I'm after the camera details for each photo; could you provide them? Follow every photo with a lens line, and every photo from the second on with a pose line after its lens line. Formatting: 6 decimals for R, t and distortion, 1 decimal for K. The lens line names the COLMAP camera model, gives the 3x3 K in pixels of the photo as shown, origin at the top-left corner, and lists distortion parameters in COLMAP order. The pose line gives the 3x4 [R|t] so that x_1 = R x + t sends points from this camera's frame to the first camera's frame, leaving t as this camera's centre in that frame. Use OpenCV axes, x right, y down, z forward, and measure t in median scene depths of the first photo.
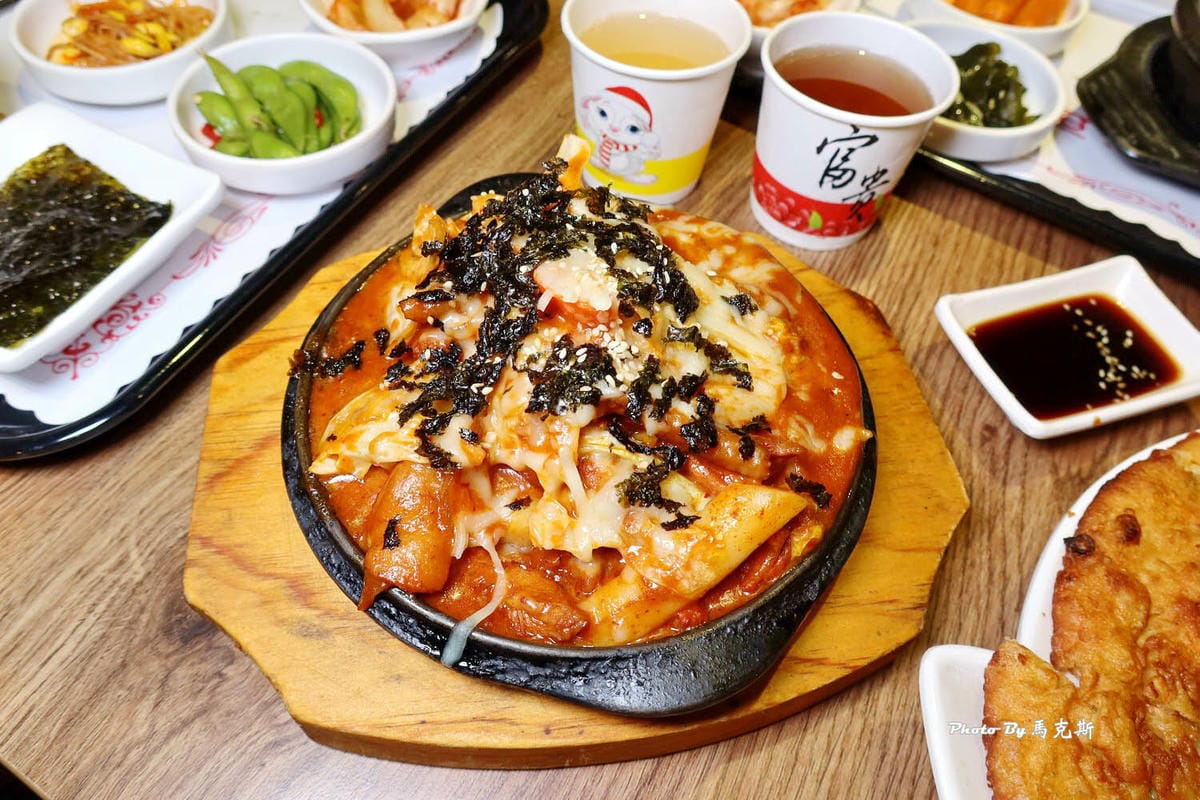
lens RADIAL K [[836.1, 0, 600.0], [0, 836.1, 400.0], [0, 0, 1]] dist [-0.000098, 0.009863]
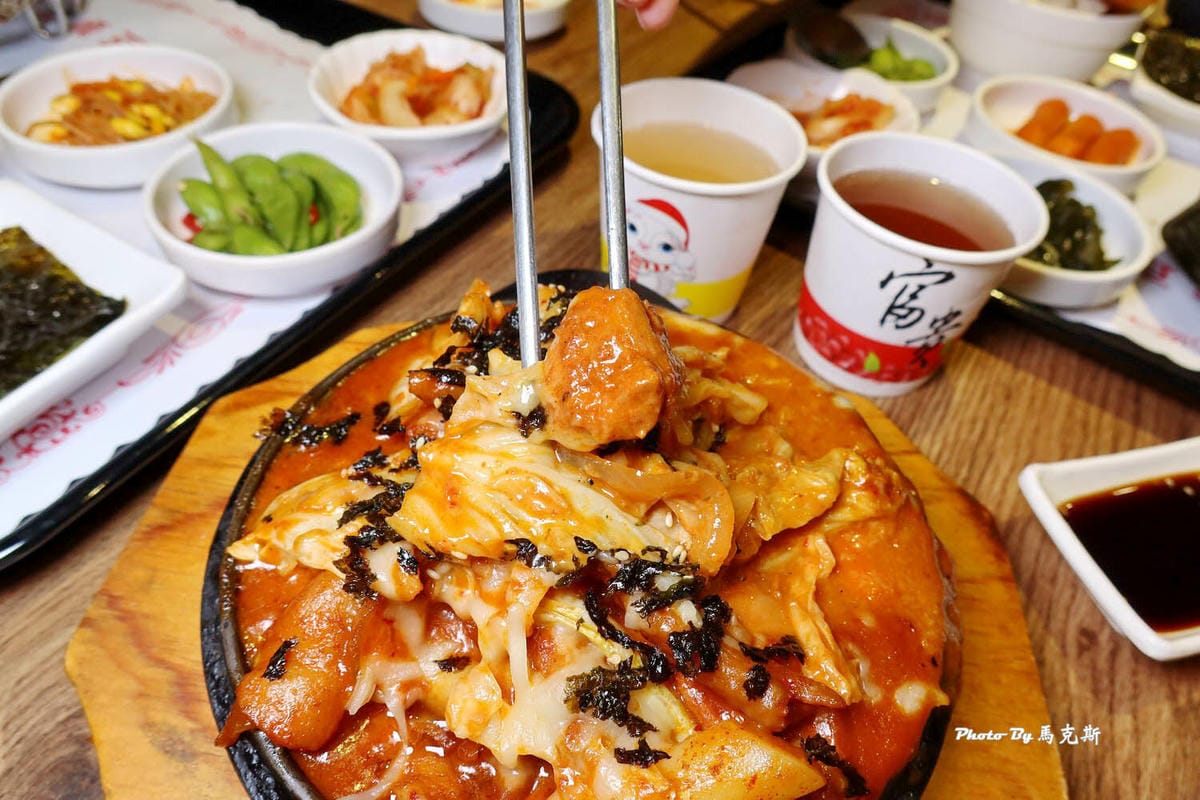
lens RADIAL K [[819.7, 0, 600.0], [0, 819.7, 400.0], [0, 0, 1]] dist [-0.008536, -0.004449]
pose [[0.997823, 0.063349, -0.018341, -0.003382], [-0.065108, 0.990535, -0.120834, -0.058761], [0.010513, 0.121765, 0.992503, 0.171627]]
